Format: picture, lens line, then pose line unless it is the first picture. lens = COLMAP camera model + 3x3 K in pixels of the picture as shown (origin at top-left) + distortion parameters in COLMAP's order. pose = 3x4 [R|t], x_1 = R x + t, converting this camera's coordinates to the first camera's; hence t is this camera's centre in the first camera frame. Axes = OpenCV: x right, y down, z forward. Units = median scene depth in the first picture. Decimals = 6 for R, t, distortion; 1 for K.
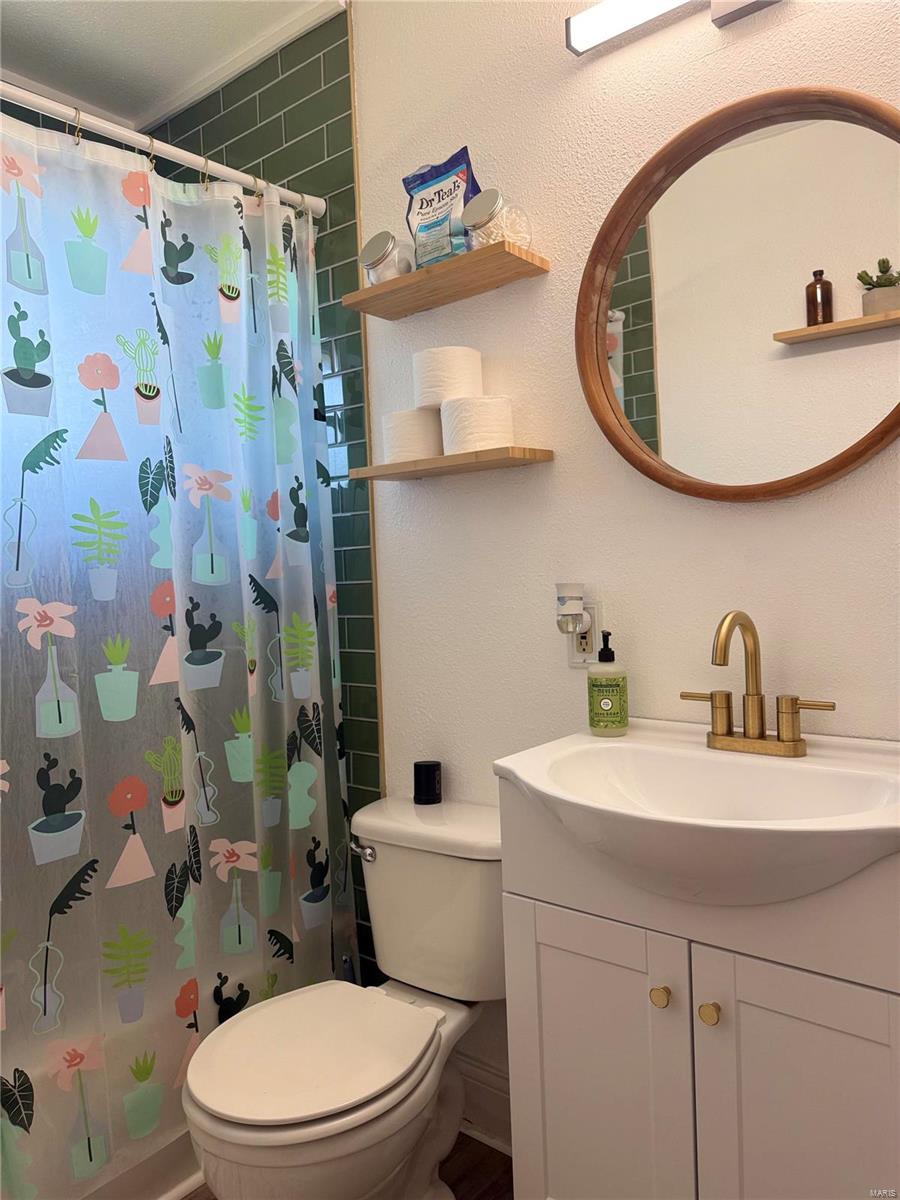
lens RADIAL K [[839.6, 0, 453.1], [0, 839.6, 603.2], [0, 0, 1]] dist [0.081825, -0.103199]
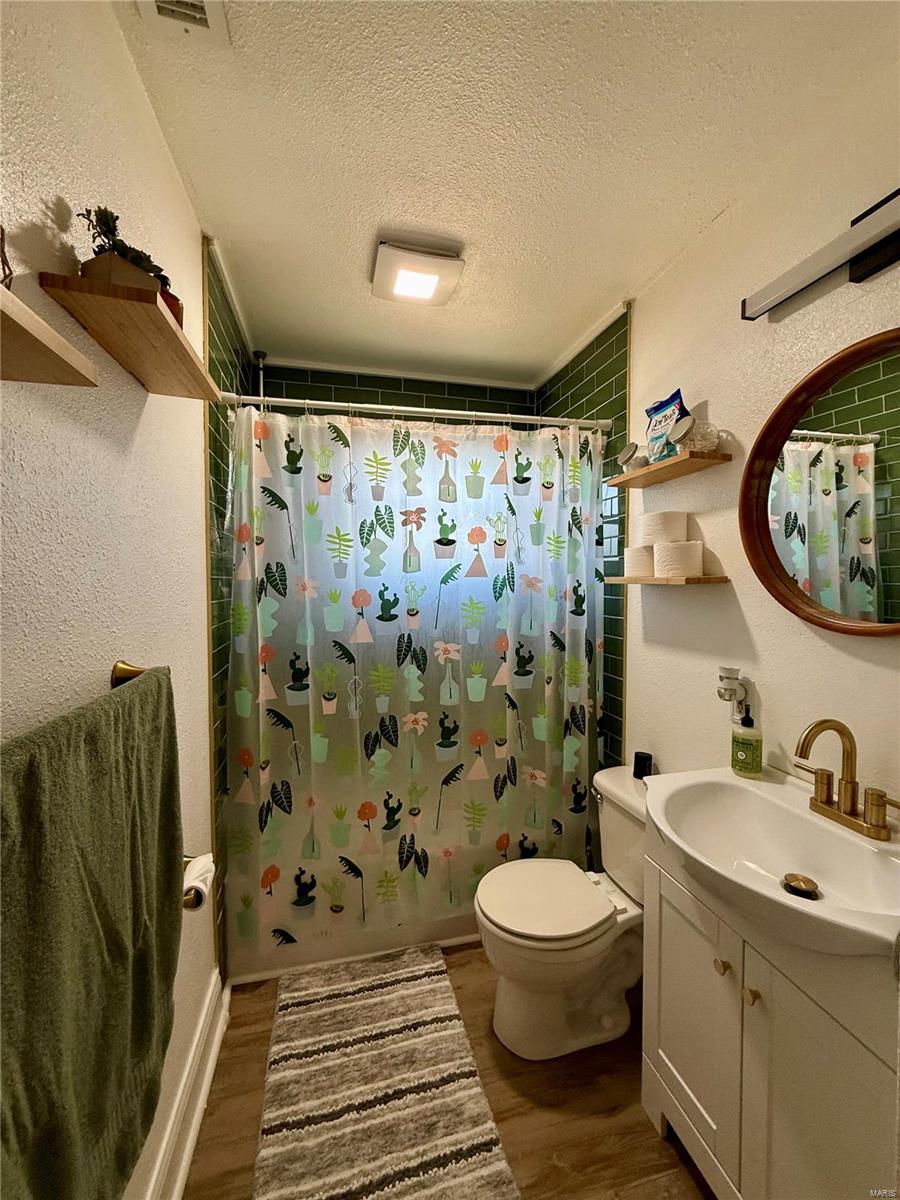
lens RADIAL K [[477.9, 0, 451.4], [0, 477.9, 597.7], [0, 0, 1]] dist [-0.001678, 0.000834]
pose [[0.802962, 0.059581, -0.593045, 0.225286], [-0.054899, 0.998155, 0.025950, -0.134302], [0.593497, 0.011721, 0.804751, 0.012482]]
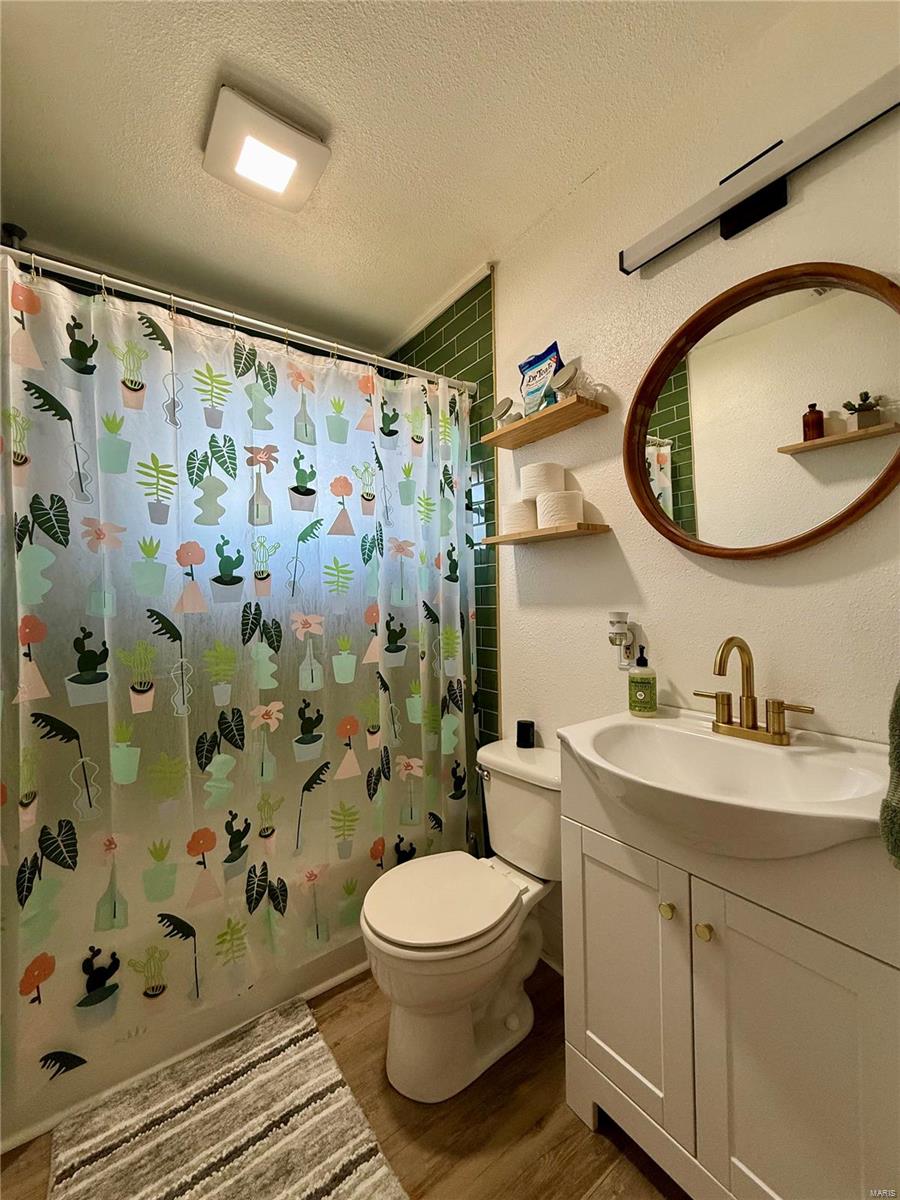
lens RADIAL K [[477.9, 0, 452.0], [0, 477.9, 596.8], [0, 0, 1]] dist [-0.001678, 0.000834]
pose [[0.967771, 0.021480, -0.250914, 0.061068], [-0.031352, 0.998881, -0.035411, -0.011087], [0.249873, 0.042137, 0.967361, 0.089315]]
